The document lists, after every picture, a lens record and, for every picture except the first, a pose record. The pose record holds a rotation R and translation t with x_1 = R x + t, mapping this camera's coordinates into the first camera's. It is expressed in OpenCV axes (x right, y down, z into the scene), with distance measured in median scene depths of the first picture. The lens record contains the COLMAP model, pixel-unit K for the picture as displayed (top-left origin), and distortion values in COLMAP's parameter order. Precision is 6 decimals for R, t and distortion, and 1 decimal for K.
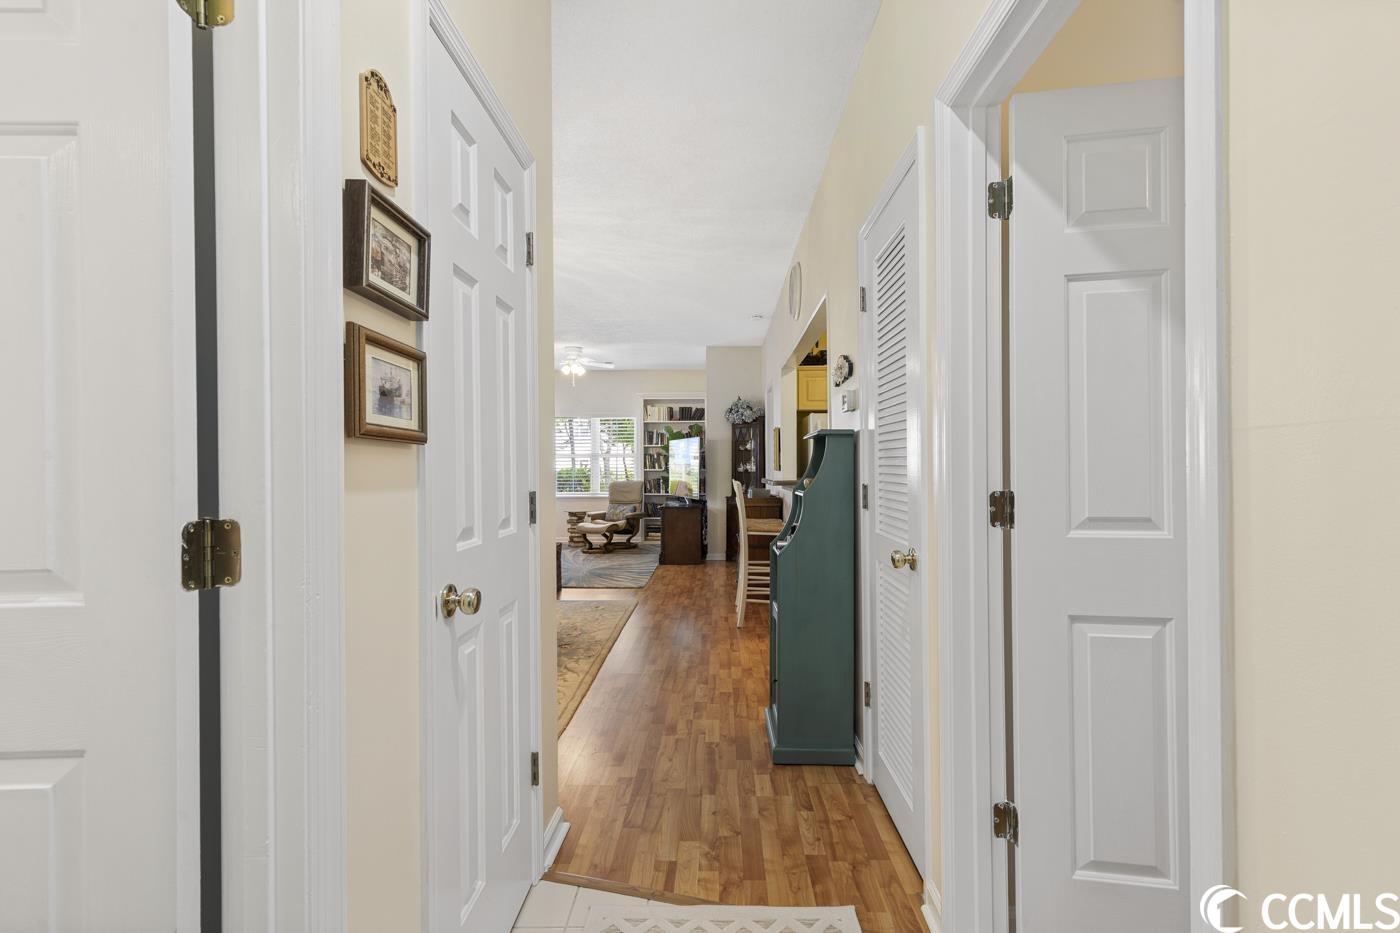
lens RADIAL K [[638.4, 0, 701.4], [0, 638.4, 467.2], [0, 0, 1]] dist [0.010222, -0.002735]
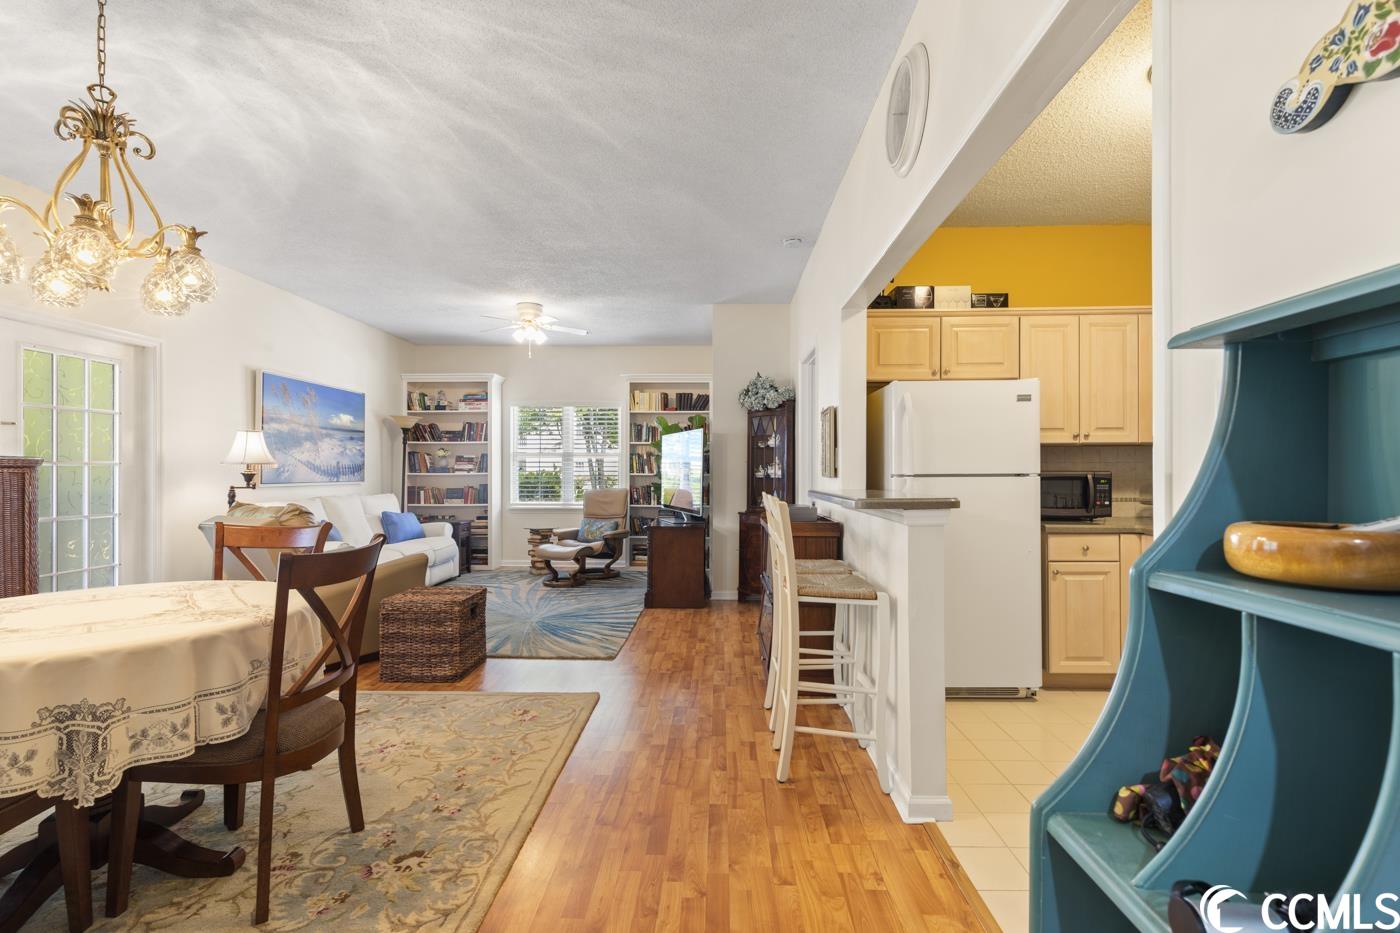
lens RADIAL K [[638.4, 0, 706.9], [0, 638.4, 469.3], [0, 0, 1]] dist [0.010222, -0.002735]
pose [[0.999942, 0.007206, 0.007945, -0.003271], [-0.007177, 0.999968, -0.003619, 0.000433], [-0.007971, 0.003561, 0.999962, 0.242686]]
